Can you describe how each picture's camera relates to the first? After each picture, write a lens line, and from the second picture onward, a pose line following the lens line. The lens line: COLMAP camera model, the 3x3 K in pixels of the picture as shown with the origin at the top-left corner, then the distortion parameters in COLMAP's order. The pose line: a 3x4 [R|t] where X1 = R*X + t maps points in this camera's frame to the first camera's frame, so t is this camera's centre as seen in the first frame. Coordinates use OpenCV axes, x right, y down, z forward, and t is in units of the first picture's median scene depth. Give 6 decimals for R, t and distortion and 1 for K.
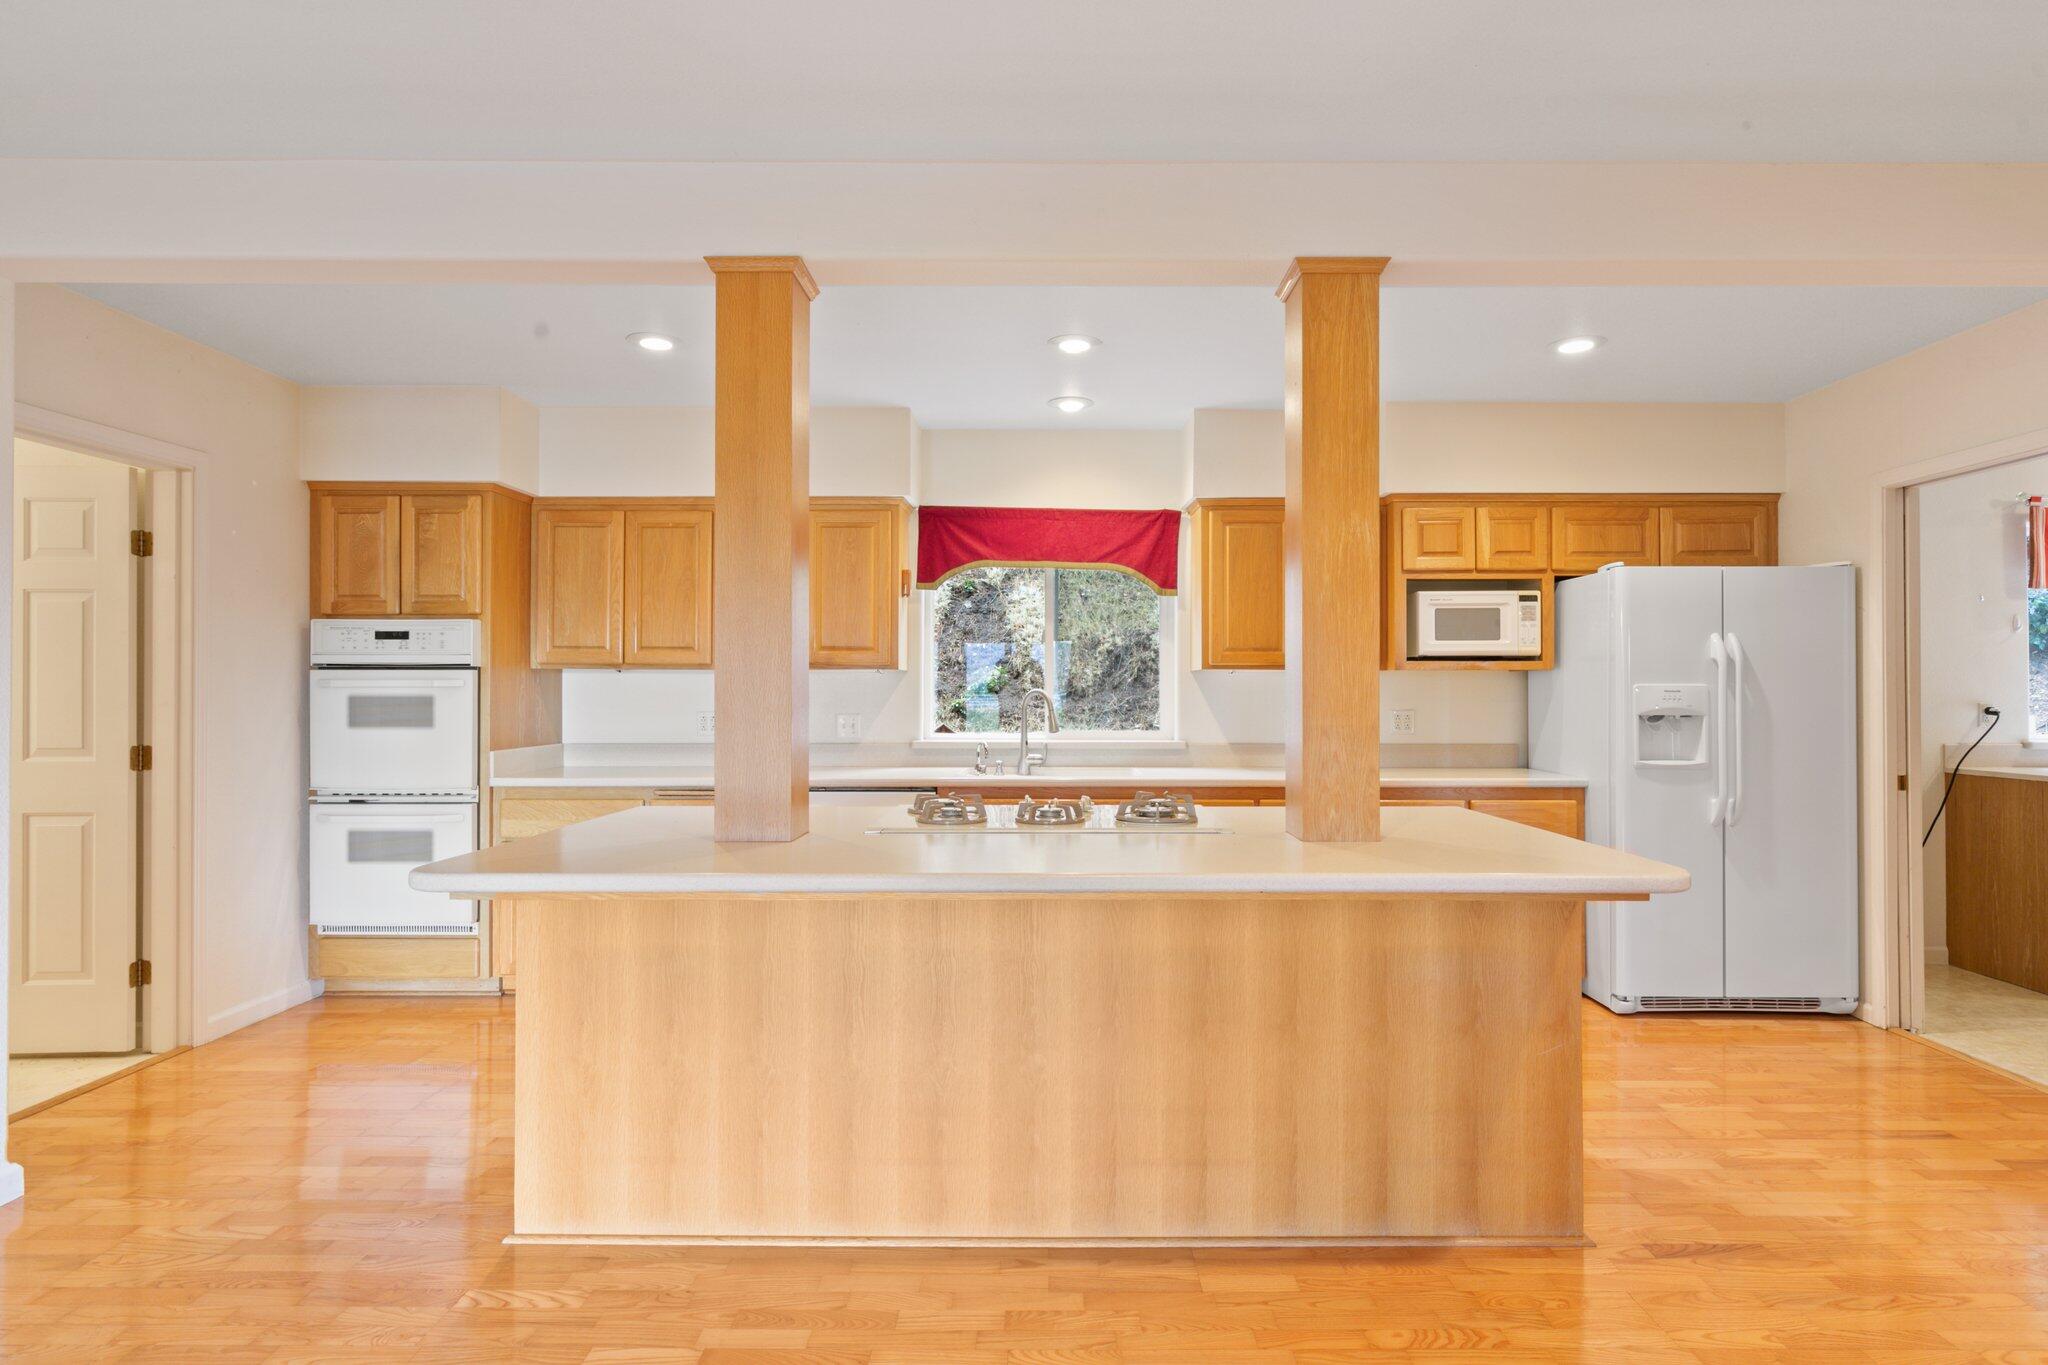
lens RADIAL K [[1049.4, 0, 1029.1], [0, 1049.4, 688.1], [0, 0, 1]] dist [-0.003610, 0.000256]
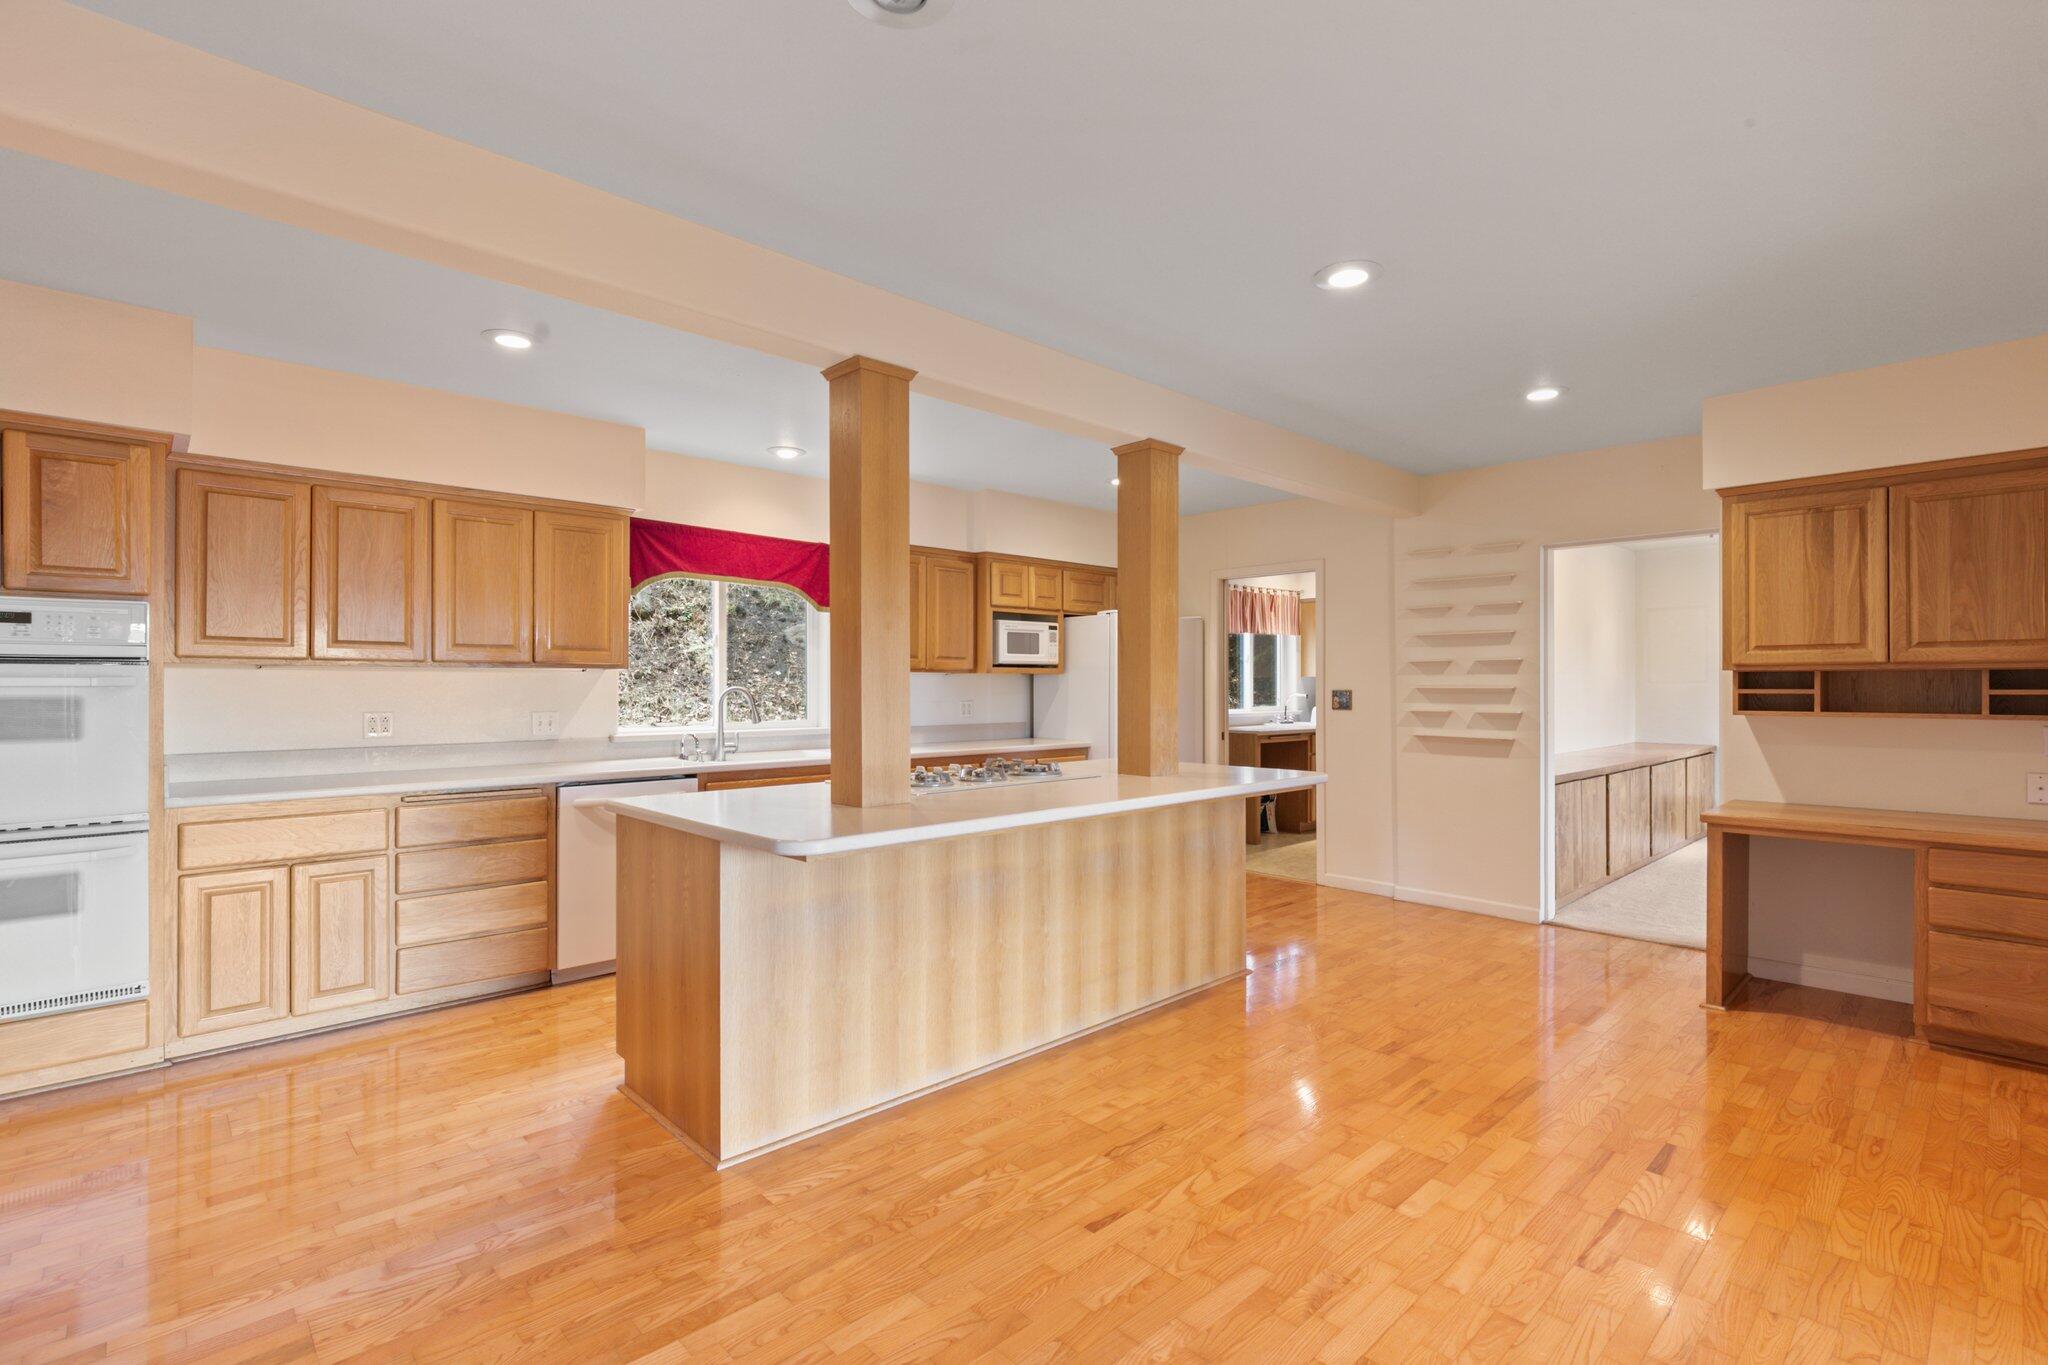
lens RADIAL K [[952.5, 0, 1046.6], [0, 952.5, 684.3], [0, 0, 1]] dist [-0.003359, -0.001066]
pose [[0.711080, -0.000832, 0.703110, -0.523436], [-0.000932, 0.999997, 0.002125, -0.004657], [-0.703110, -0.002166, 0.711078, 0.000858]]
